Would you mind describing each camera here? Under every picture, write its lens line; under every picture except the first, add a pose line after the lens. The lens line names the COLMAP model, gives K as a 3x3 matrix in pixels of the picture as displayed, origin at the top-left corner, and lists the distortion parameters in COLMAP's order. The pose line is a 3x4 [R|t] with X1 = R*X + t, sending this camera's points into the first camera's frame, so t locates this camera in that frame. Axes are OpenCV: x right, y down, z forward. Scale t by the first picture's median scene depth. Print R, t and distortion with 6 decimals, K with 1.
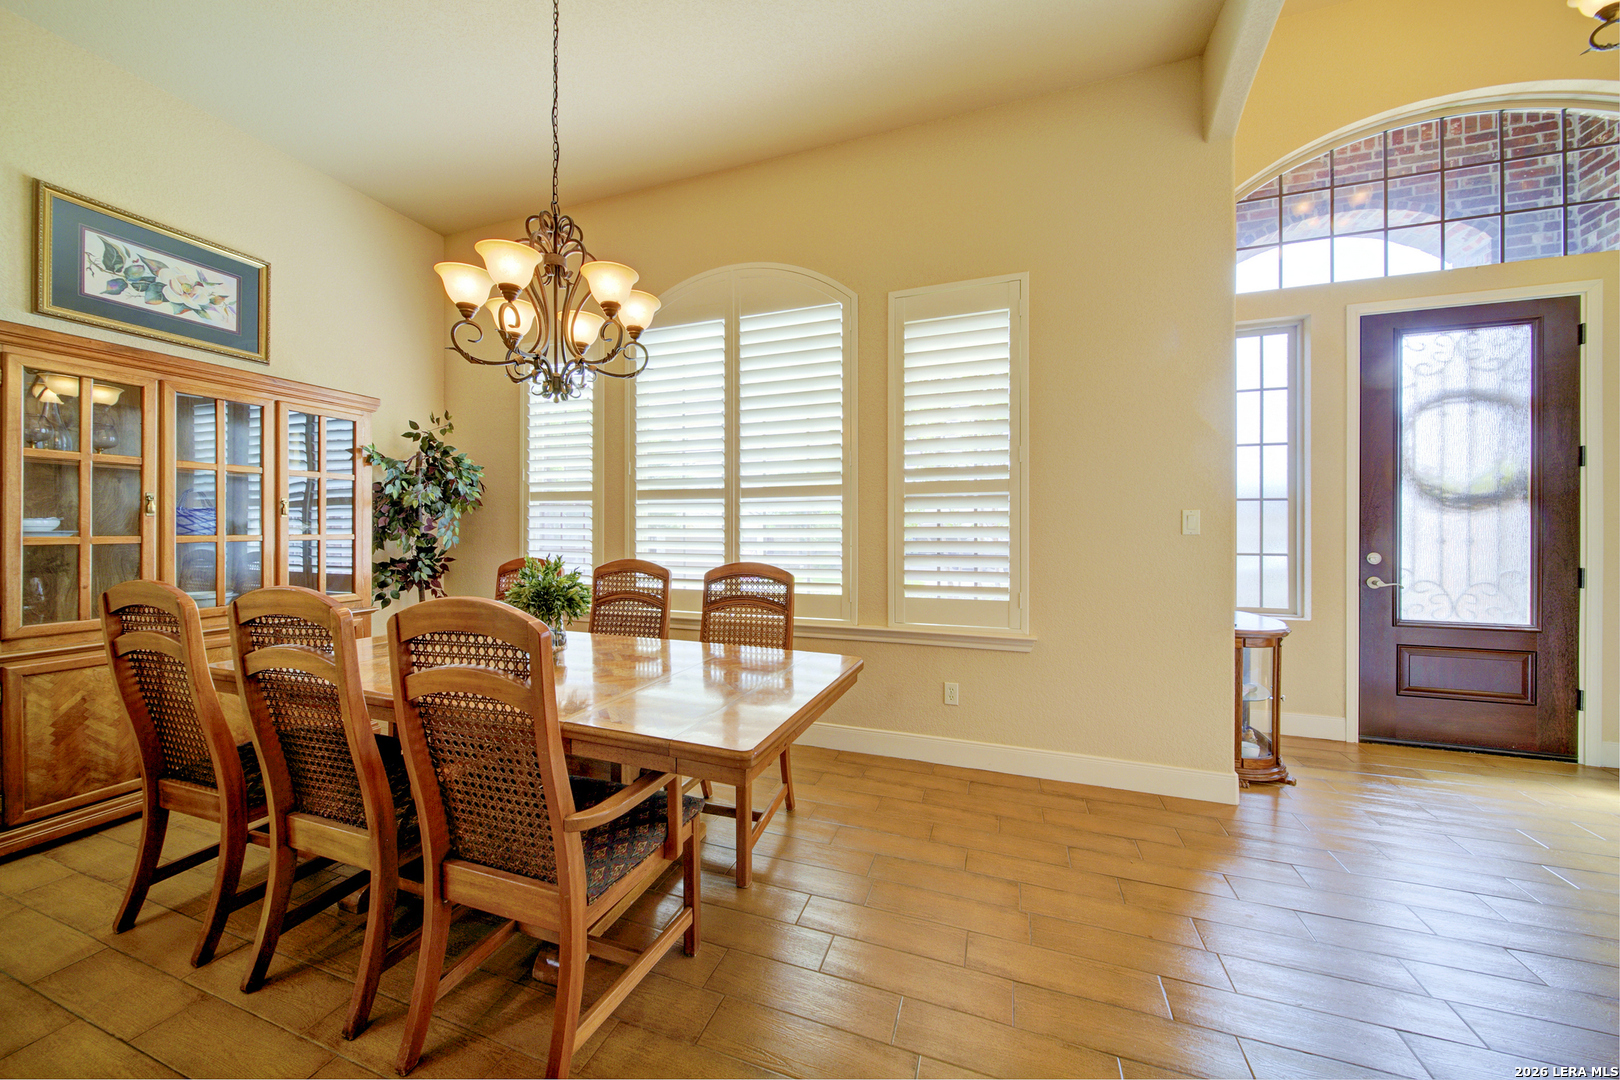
lens RADIAL K [[565.2, 0, 823.2], [0, 565.2, 538.3], [0, 0, 1]] dist [-0.002561, -0.000343]
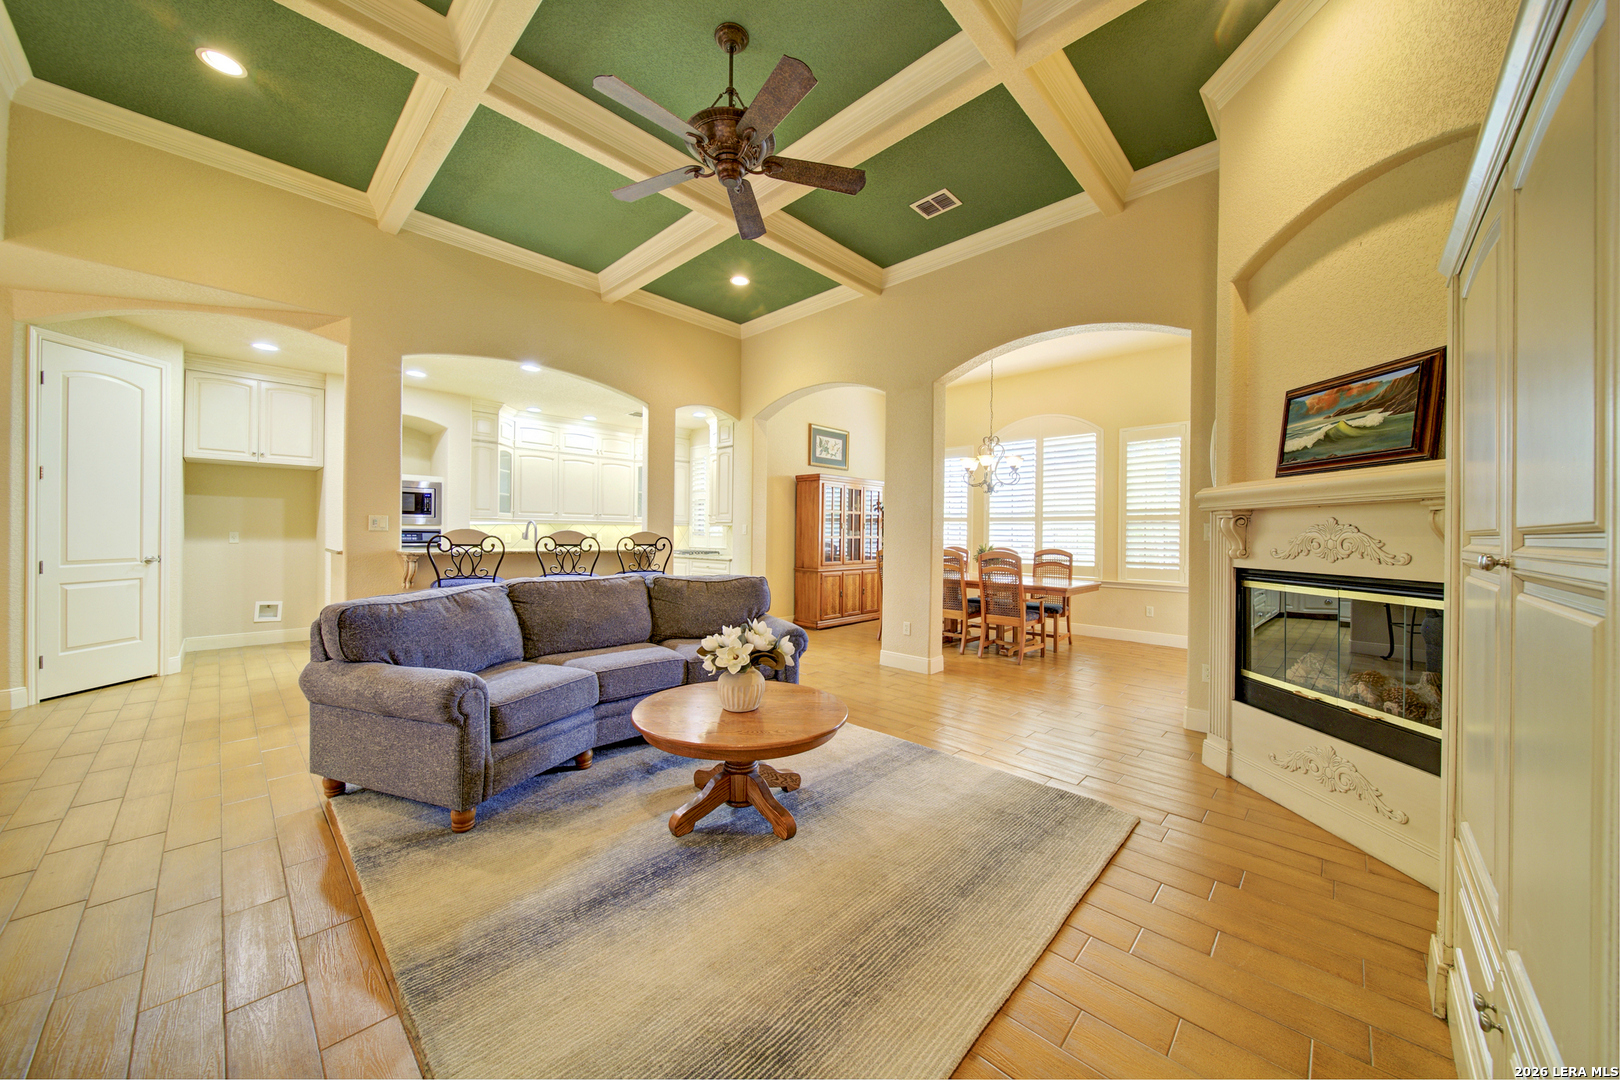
lens RADIAL K [[565.2, 0, 807.9], [0, 565.2, 543.1], [0, 0, 1]] dist [-0.002561, -0.000343]
pose [[0.910386, 0.013357, -0.413544, -0.079688], [-0.013211, 0.999908, 0.003212, 0.019429], [0.413549, 0.002539, 0.910479, -1.544679]]
